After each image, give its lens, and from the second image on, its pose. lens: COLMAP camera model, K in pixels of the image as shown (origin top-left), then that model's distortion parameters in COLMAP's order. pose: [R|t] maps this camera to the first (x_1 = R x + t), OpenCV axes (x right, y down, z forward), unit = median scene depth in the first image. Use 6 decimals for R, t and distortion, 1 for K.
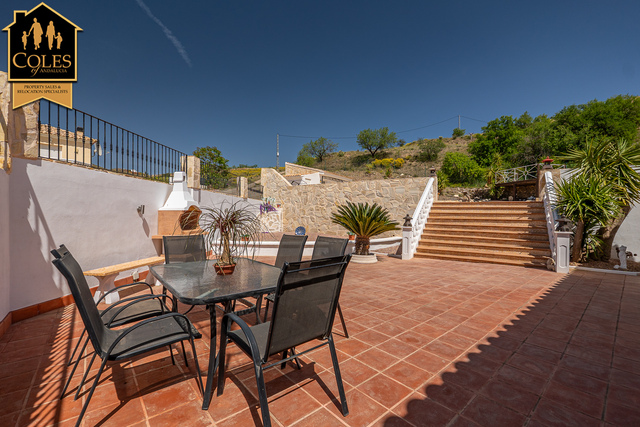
lens RADIAL K [[268.8, 0, 320.0], [0, 268.8, 213.5], [0, 0, 1]] dist [0.000622, -0.000008]
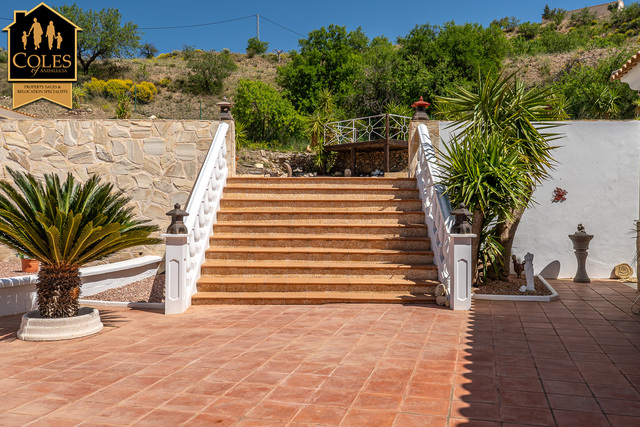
lens RADIAL K [[560.2, 0, 320.0], [0, 560.2, 213.5], [0, 0, 1]] dist [-0.001765, 0.001437]
pose [[0.832193, -0.019979, 0.554126, 0.028068], [0.007217, 0.999656, 0.025204, -0.002541], [-0.554439, -0.016976, 0.832051, 0.144920]]
